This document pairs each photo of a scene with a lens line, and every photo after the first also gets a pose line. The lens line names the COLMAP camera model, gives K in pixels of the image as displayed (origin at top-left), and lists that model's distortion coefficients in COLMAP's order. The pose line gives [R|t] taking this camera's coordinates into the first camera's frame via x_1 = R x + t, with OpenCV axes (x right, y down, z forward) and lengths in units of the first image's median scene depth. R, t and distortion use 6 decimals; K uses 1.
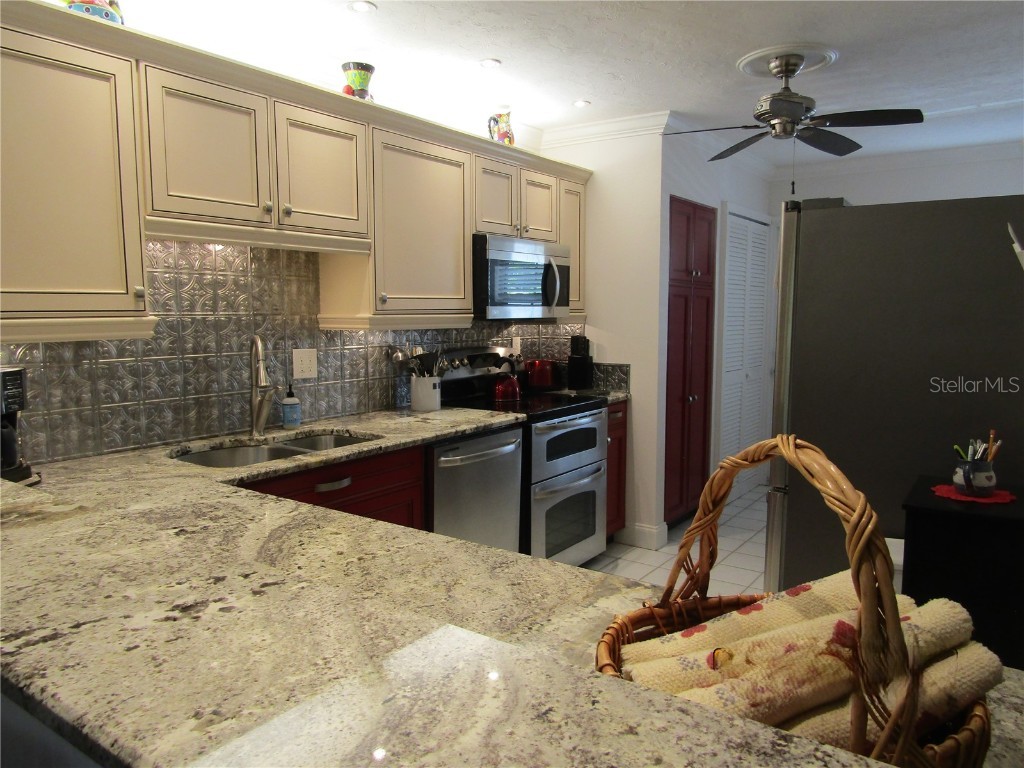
lens RADIAL K [[731.7, 0, 512.0], [0, 731.7, 384.0], [0, 0, 1]] dist [-0.006221, 0.001455]
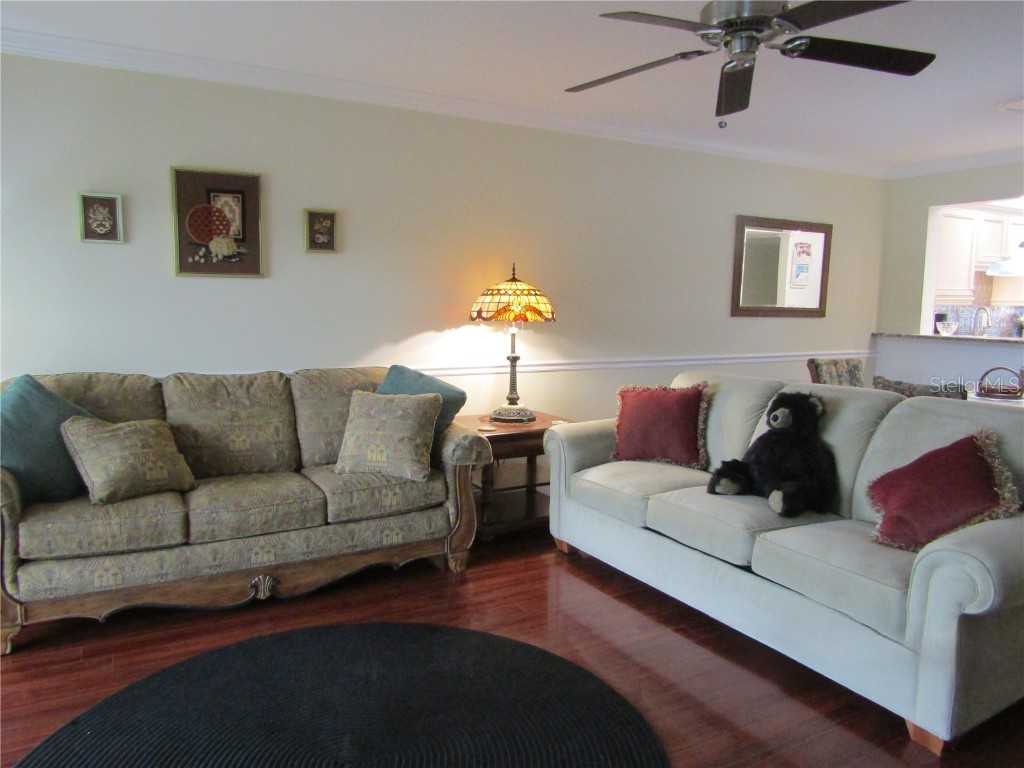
lens RADIAL K [[731.7, 0, 512.0], [0, 731.7, 384.0], [0, 0, 1]] dist [-0.006221, 0.001455]
pose [[0.903169, 0.061580, -0.424845, -0.559435], [-0.057577, 0.998093, 0.022267, 0.182165], [0.425406, 0.004350, 0.904992, -1.510713]]
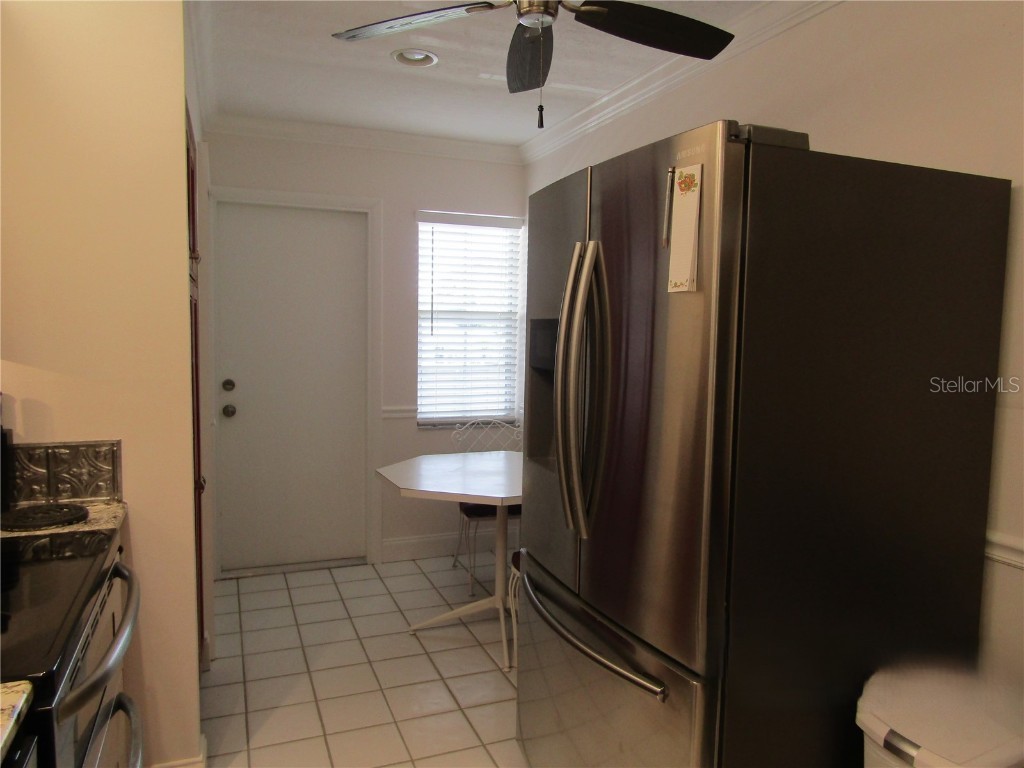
lens RADIAL K [[731.7, 0, 512.0], [0, 731.7, 384.0], [0, 0, 1]] dist [-0.006221, 0.001455]
pose [[0.541708, -0.059338, 0.838469, -0.107270], [0.070160, 0.997216, 0.025244, -0.066968], [-0.837633, 0.045153, 0.544364, 0.637516]]
